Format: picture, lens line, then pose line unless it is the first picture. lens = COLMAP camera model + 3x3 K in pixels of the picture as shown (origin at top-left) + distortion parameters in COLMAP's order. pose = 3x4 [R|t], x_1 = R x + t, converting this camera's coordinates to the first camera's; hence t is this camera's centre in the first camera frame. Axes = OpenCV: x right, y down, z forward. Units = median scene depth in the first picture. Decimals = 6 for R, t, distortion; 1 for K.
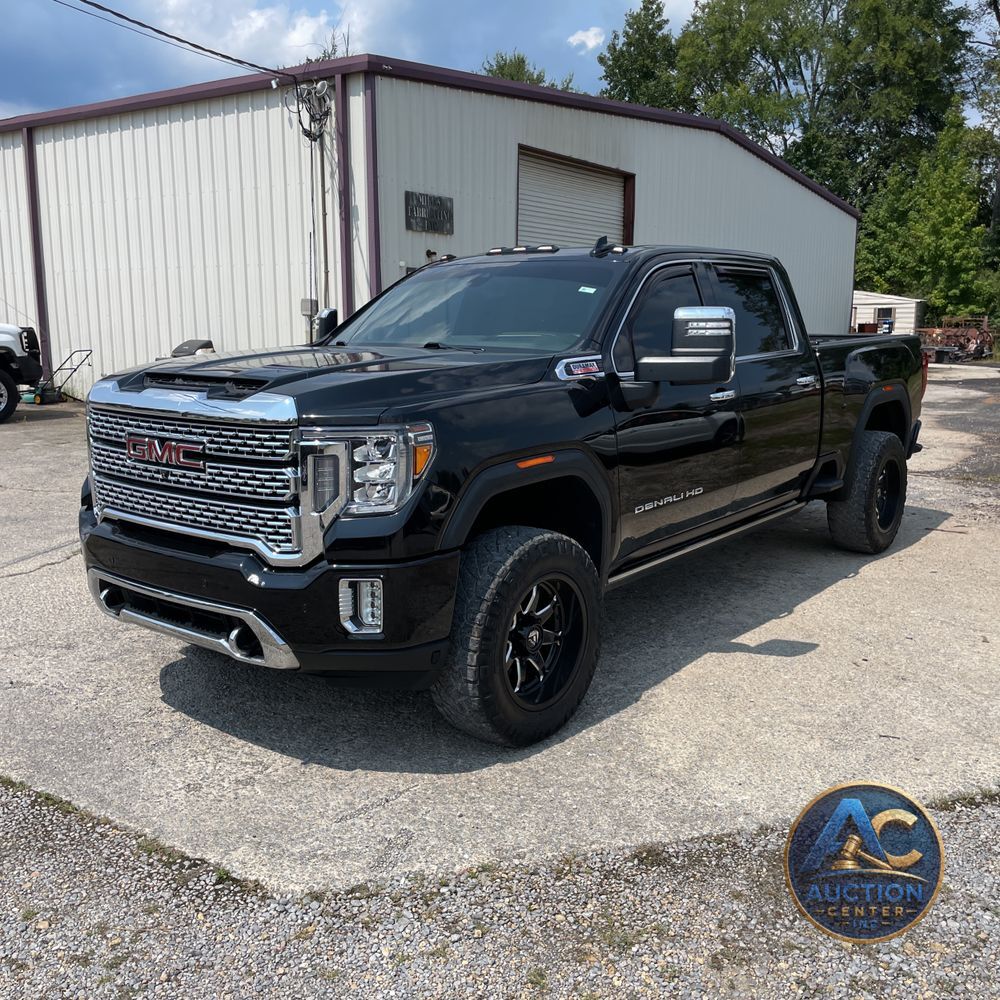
lens RADIAL K [[1009.3, 0, 500.0], [0, 1009.3, 500.0], [0, 0, 1]] dist [0.099700, -0.153409]
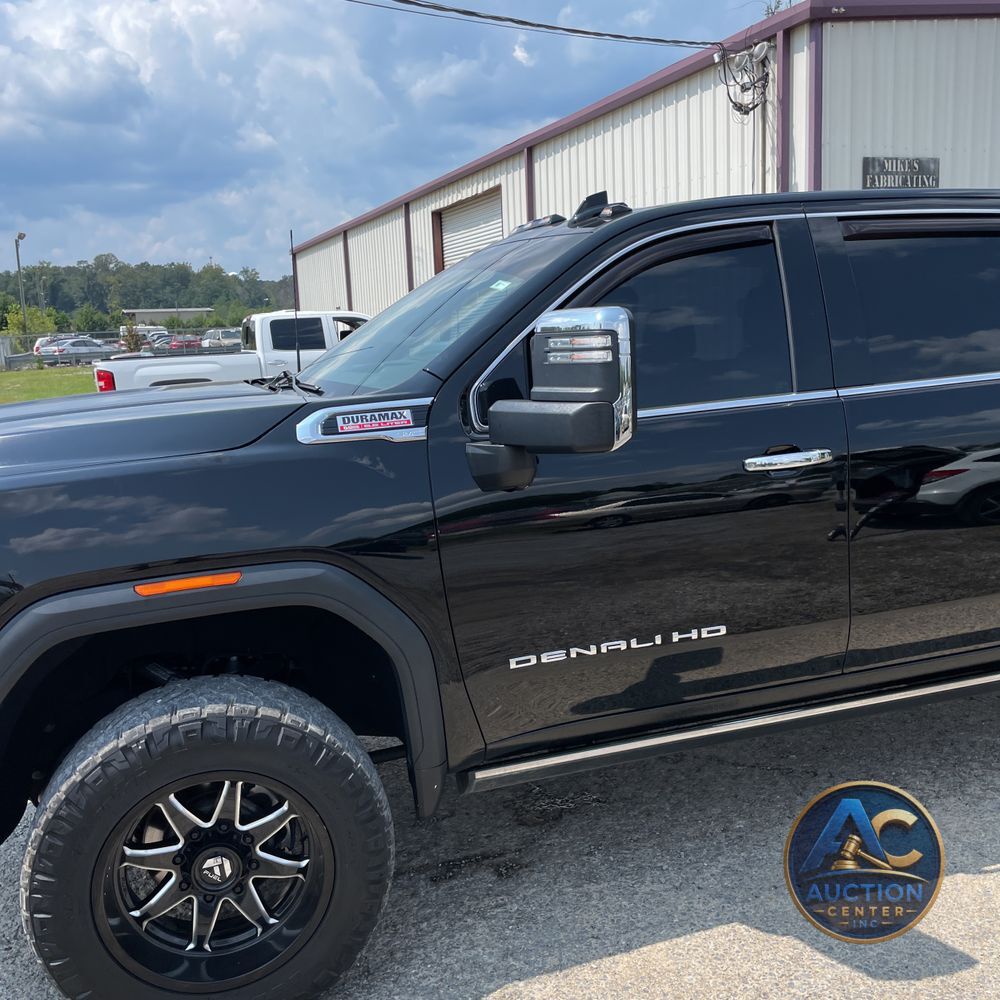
lens RADIAL K [[1009.3, 0, 500.0], [0, 1009.3, 500.0], [0, 0, 1]] dist [0.099700, -0.153409]
pose [[0.826550, 0.057844, -0.559882, 0.363540], [-0.056691, 0.998203, 0.019436, -0.076464], [0.560000, 0.015676, 0.828344, 0.420703]]
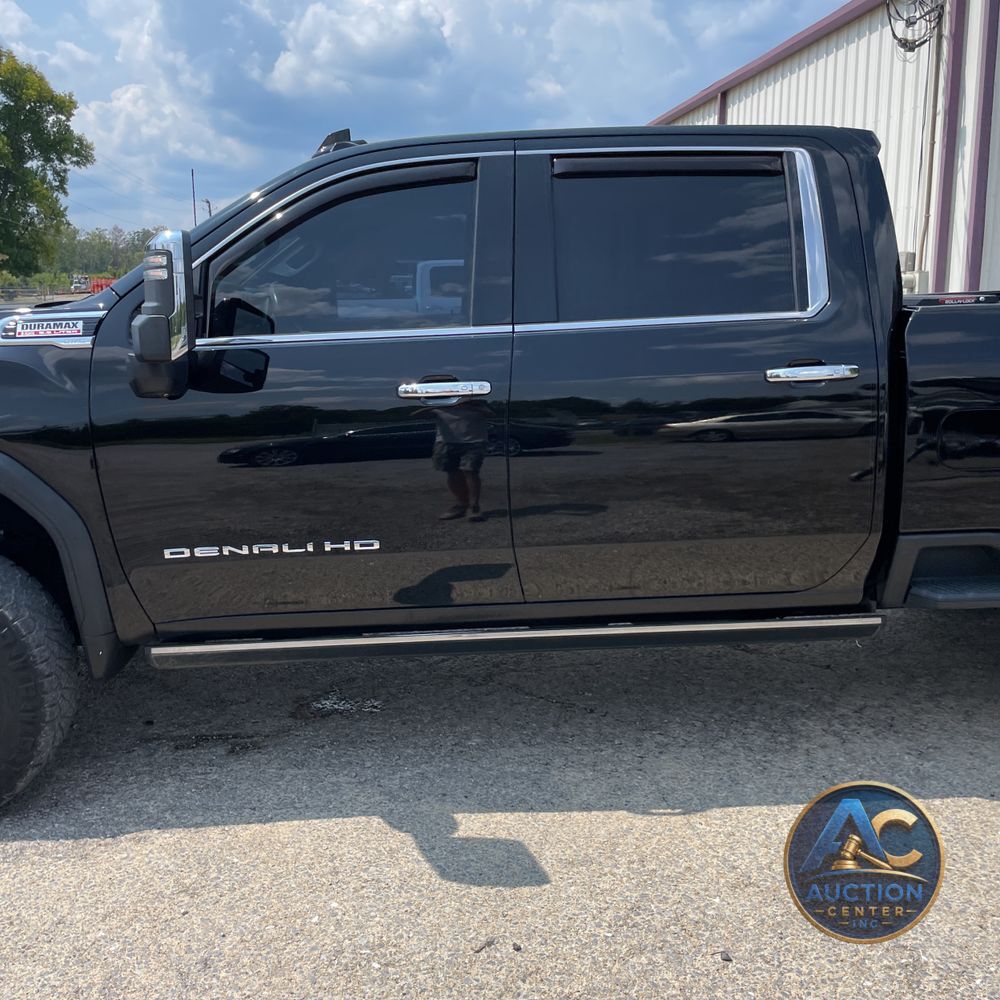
lens RADIAL K [[1009.3, 0, 500.0], [0, 1009.3, 500.0], [0, 0, 1]] dist [0.099700, -0.153409]
pose [[0.653814, 0.144366, -0.742755, 0.613696], [-0.121736, 0.988912, 0.085052, -0.085883], [0.746798, 0.034811, 0.664139, 0.590759]]
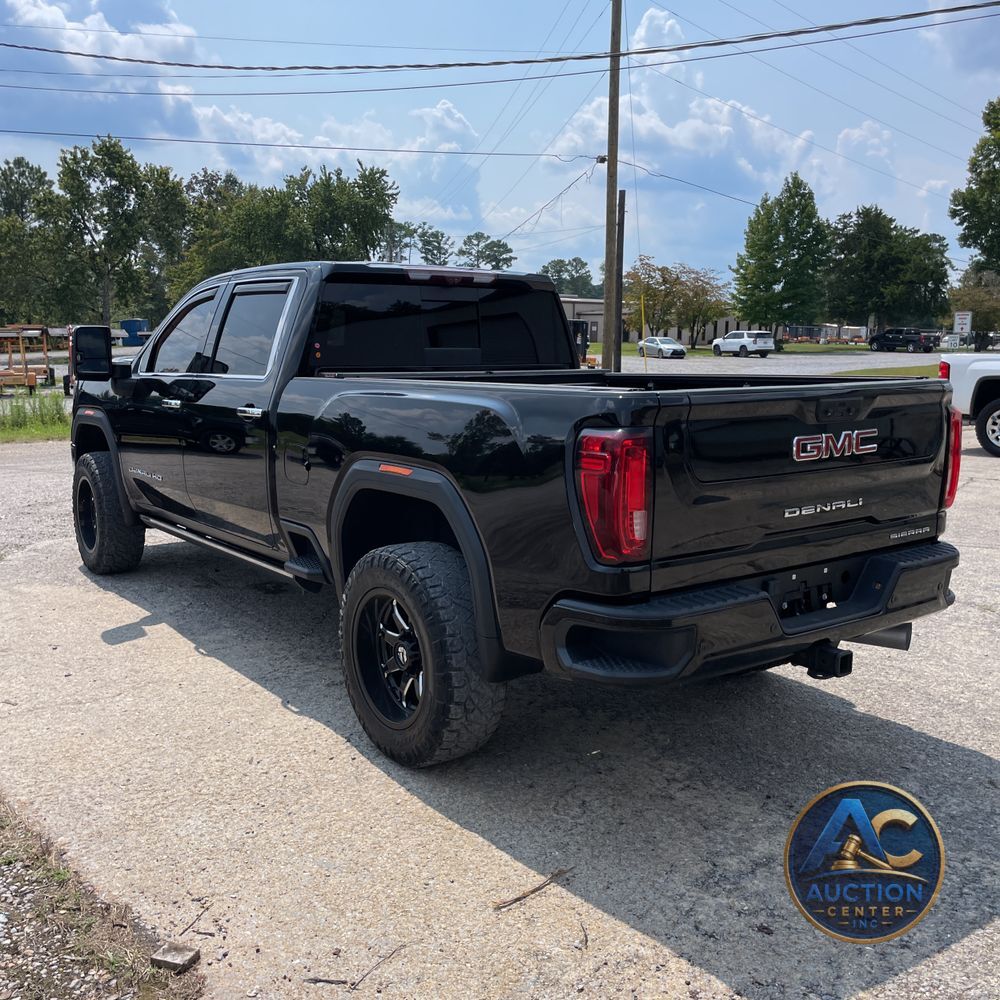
lens RADIAL K [[1020.4, 0, 497.9], [0, 1020.4, 518.9], [0, 0, 1]] dist [0.122127, -0.181980]
pose [[-0.257637, 0.168796, -0.951384, 1.131503], [-0.182307, 0.958447, 0.219418, -0.272721], [0.948887, 0.229974, -0.216159, 1.481671]]
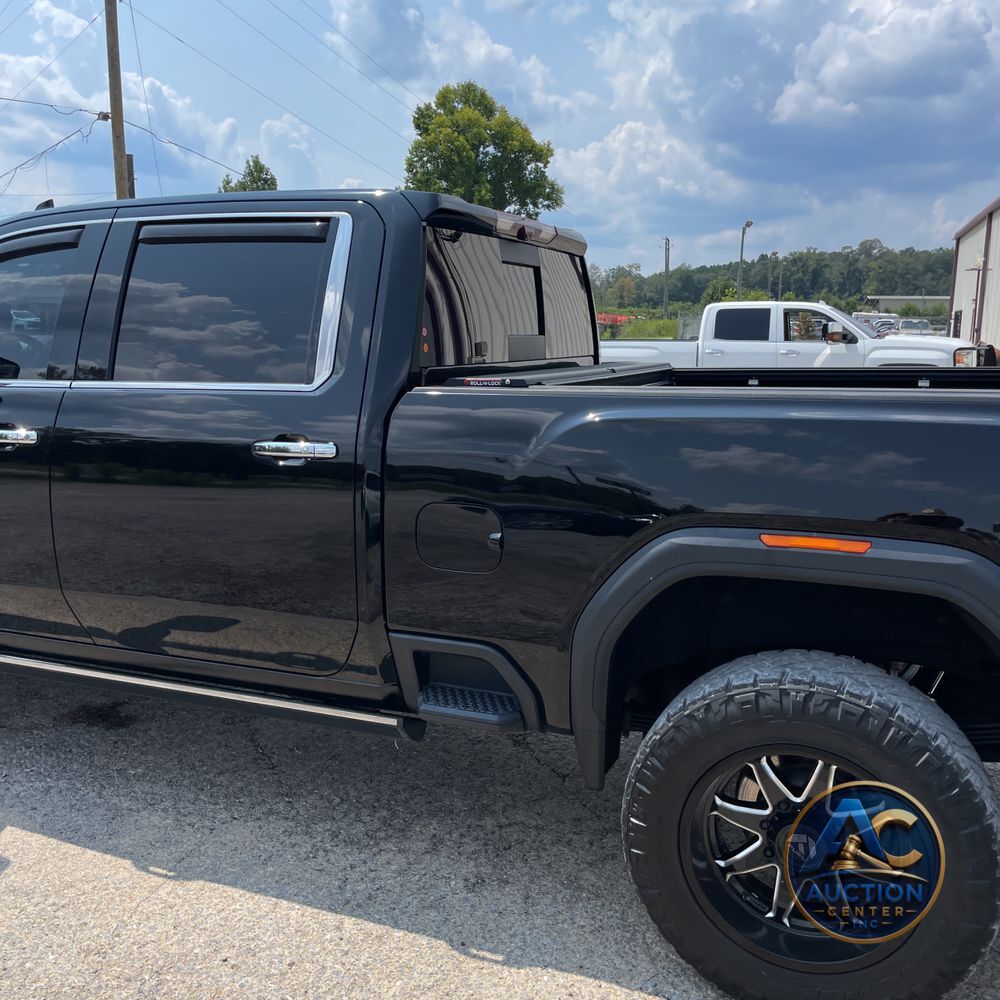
lens RADIAL K [[1013.1, 0, 499.5], [0, 1013.1, 525.3], [0, 0, 1]] dist [0.090642, -0.139029]
pose [[0.263566, 0.188977, -0.945950, 0.827806], [-0.185306, 0.972279, 0.142606, -0.179885], [0.946676, 0.137704, 0.291278, 1.015303]]
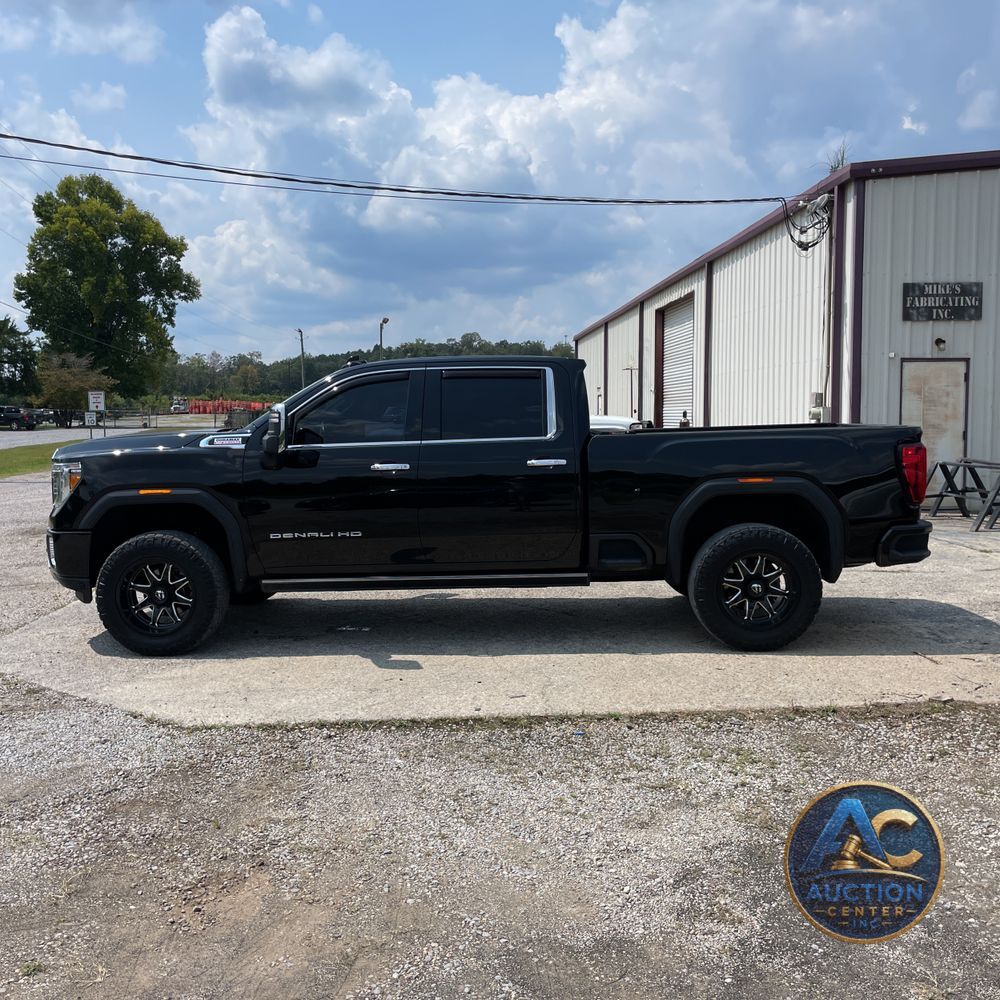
lens RADIAL K [[1014.1, 0, 509.4], [0, 1014.1, 504.8], [0, 0, 1]] dist [0.113595, -0.134789]
pose [[0.599825, 0.067730, -0.797259, 1.275955], [-0.135680, 0.990591, -0.017926, -0.046702], [0.788544, 0.118925, 0.603371, 0.287203]]
